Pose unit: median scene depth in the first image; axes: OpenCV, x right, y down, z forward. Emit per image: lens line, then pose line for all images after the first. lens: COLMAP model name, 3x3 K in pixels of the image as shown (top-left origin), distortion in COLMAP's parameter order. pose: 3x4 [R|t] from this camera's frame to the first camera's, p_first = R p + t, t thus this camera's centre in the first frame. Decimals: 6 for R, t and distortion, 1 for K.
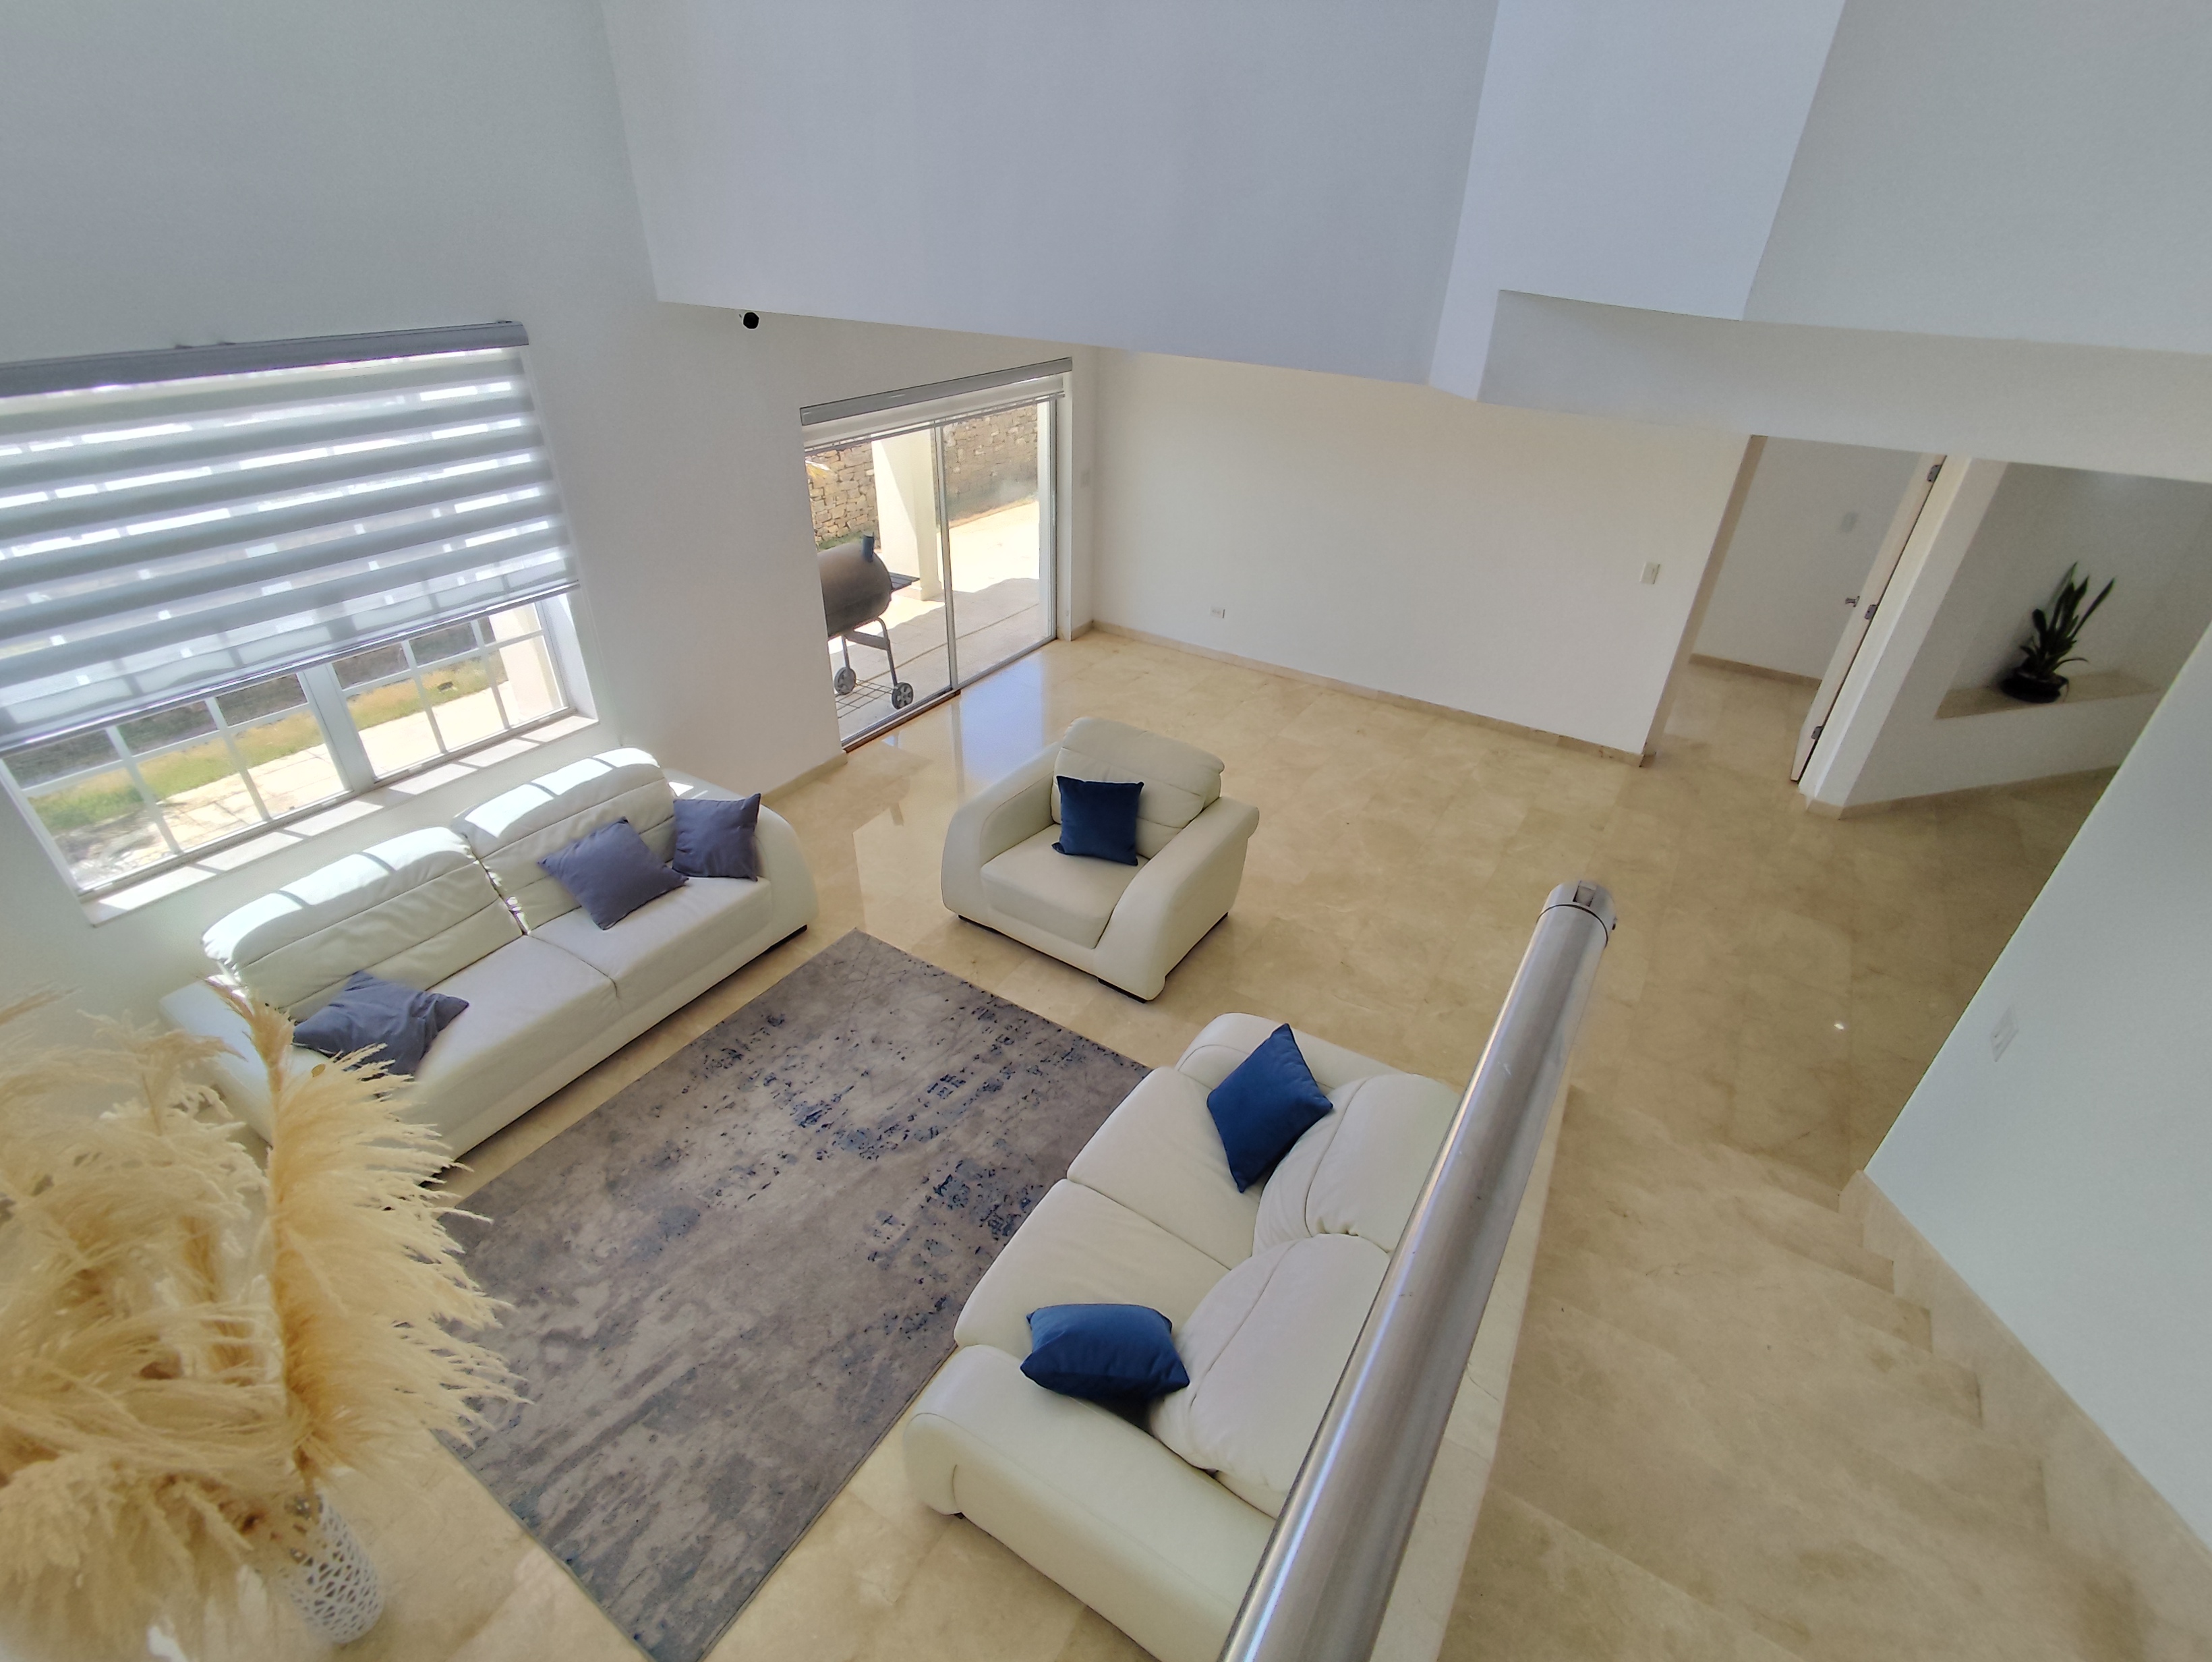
lens RADIAL K [[1005.9, 0, 1104.6], [0, 1005.9, 826.3], [0, 0, 1]] dist [-0.004080, -0.000455]
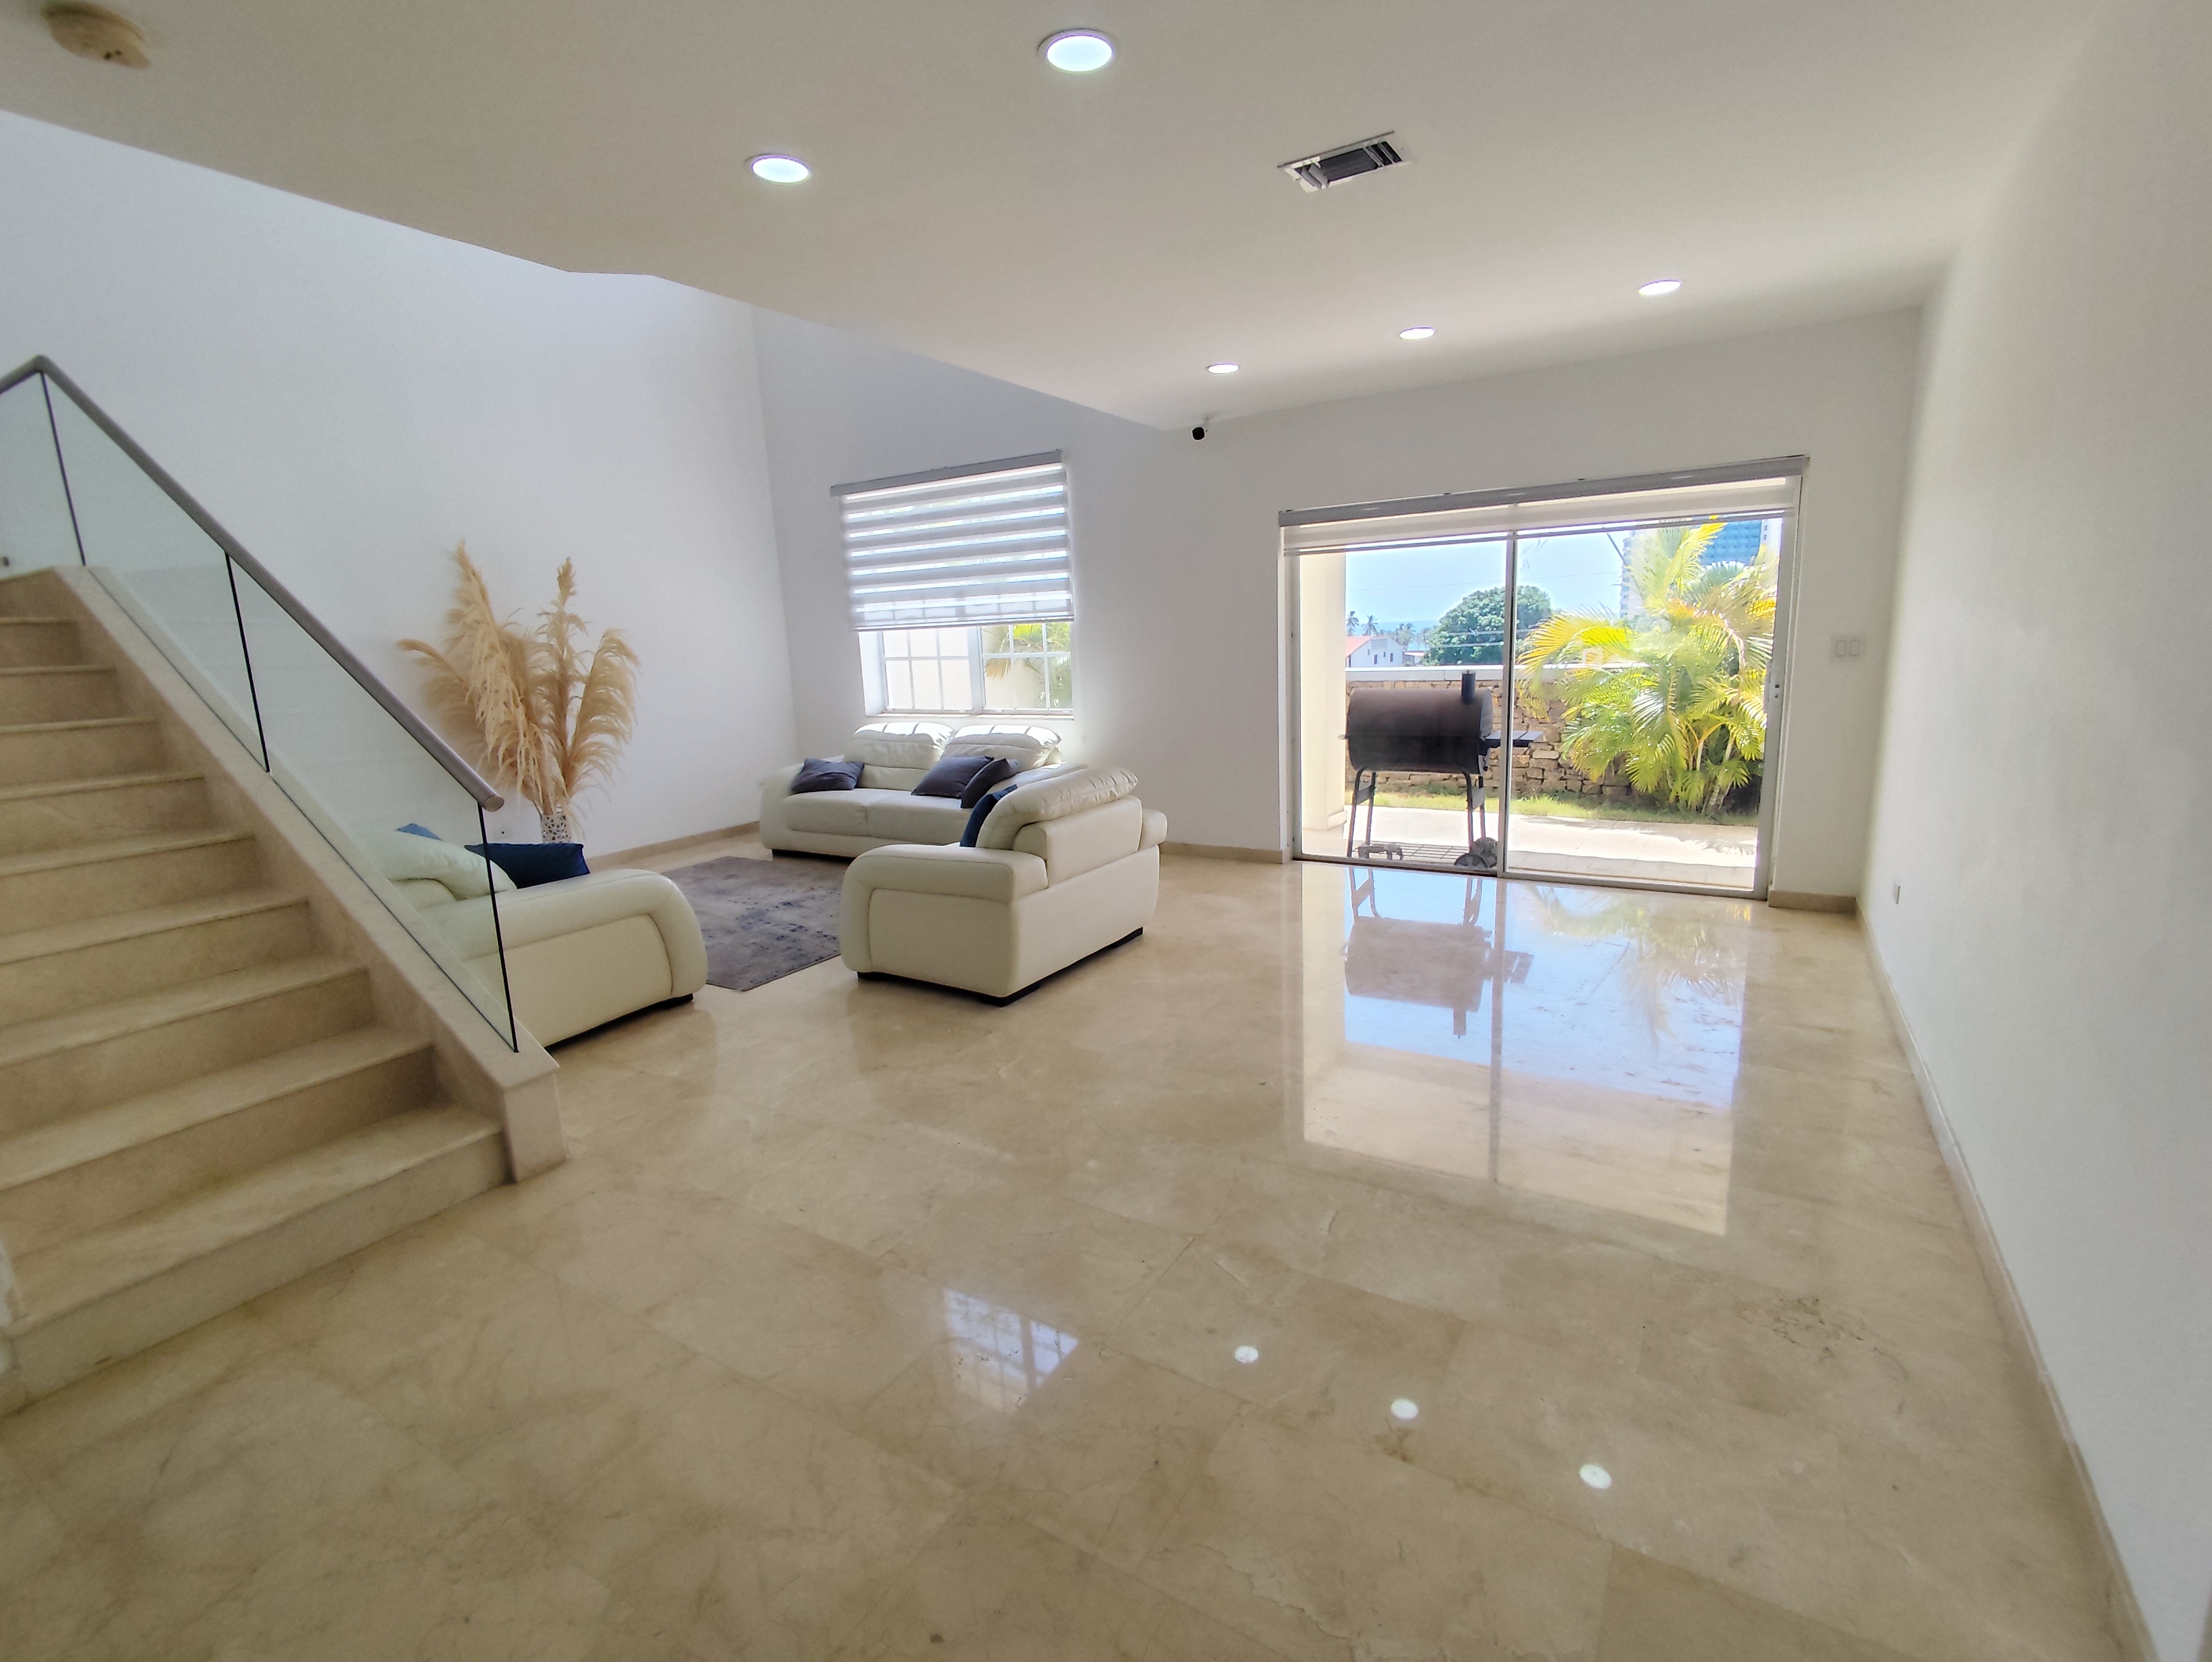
lens RADIAL K [[1005.9, 0, 1110.3], [0, 1005.9, 831.2], [0, 0, 1]] dist [-0.004080, -0.000455]
pose [[0.028341, 0.166439, -0.985644, 1.106968], [-0.509219, 0.850908, 0.129045, -0.219042], [0.860170, 0.498251, 0.108870, 1.173672]]
